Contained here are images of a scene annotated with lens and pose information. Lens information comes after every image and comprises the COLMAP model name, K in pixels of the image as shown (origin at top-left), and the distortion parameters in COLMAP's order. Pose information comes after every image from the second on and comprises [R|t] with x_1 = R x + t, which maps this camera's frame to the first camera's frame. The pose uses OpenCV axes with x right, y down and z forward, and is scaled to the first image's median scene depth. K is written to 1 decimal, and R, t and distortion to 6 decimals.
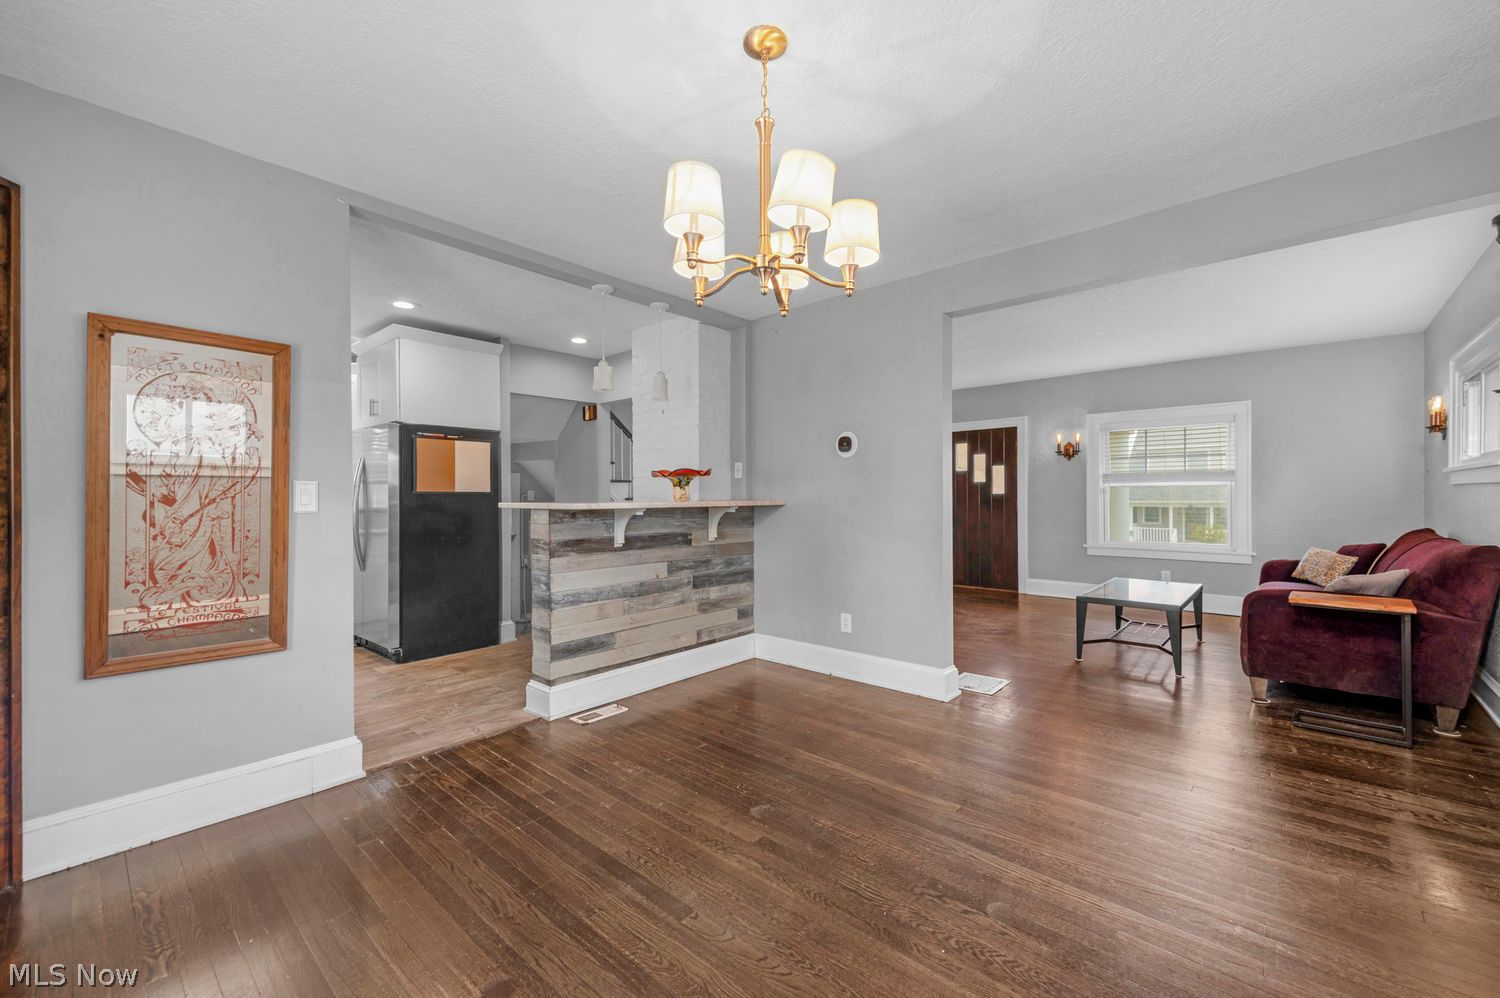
lens RADIAL K [[604.4, 0, 772.3], [0, 604.4, 496.5], [0, 0, 1]] dist [0.010255, -0.000126]
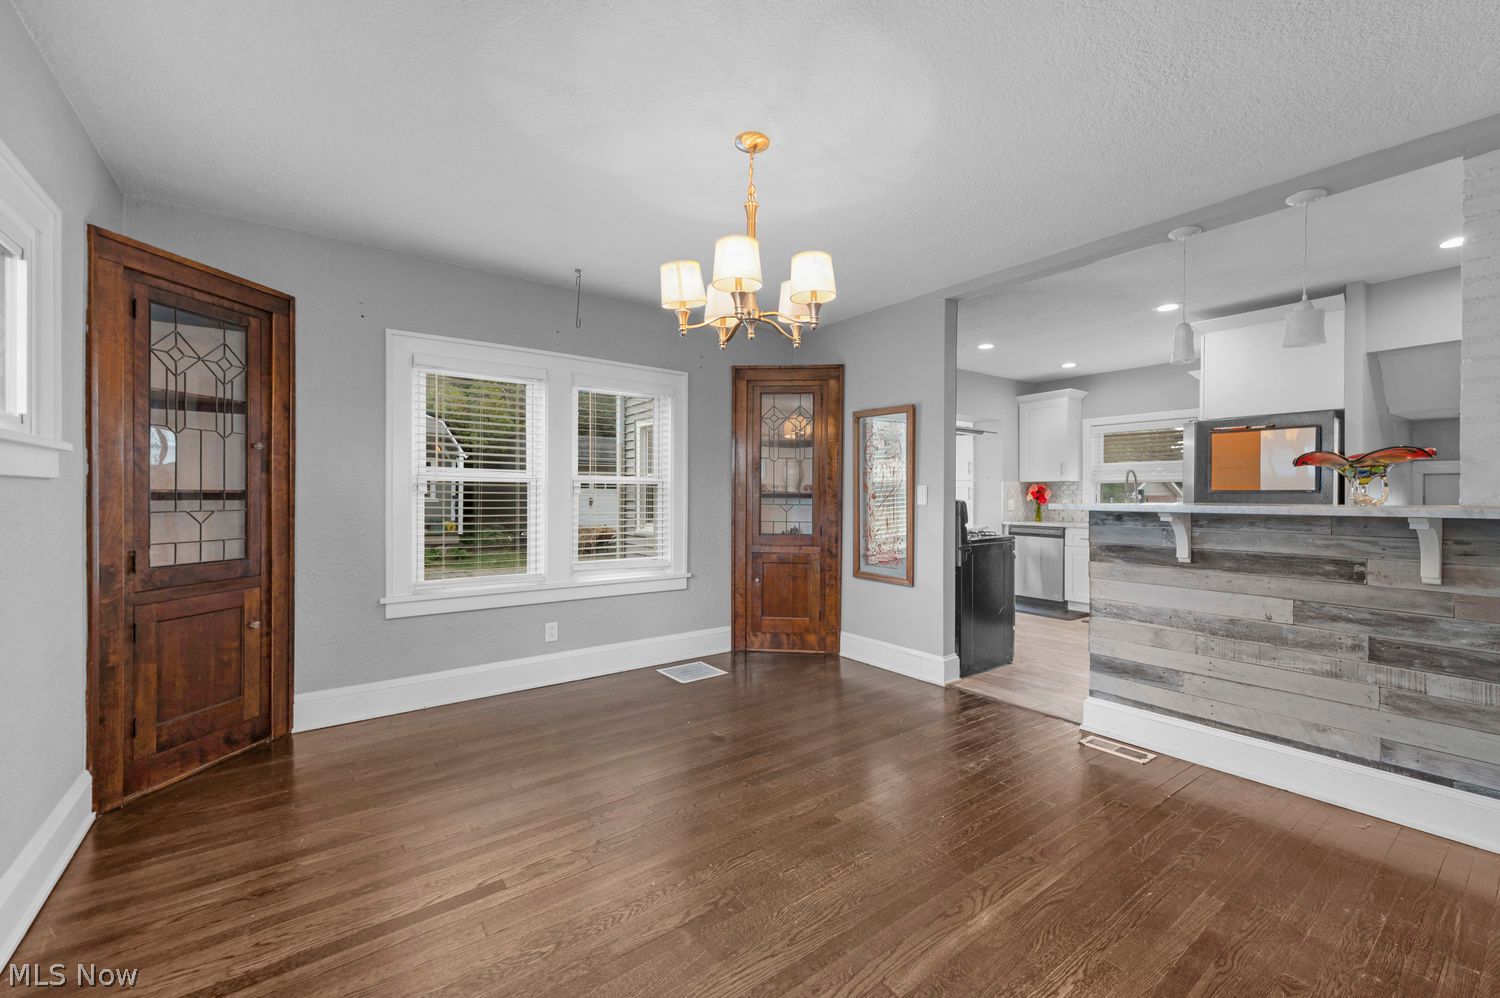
lens RADIAL K [[604.4, 0, 772.3], [0, 604.4, 496.5], [0, 0, 1]] dist [0.010255, -0.000126]
pose [[-0.187017, 0.005945, -0.982339, 0.581785], [-0.002657, 0.999975, 0.006558, -0.003899], [0.982353, 0.003837, -0.186997, 0.605536]]
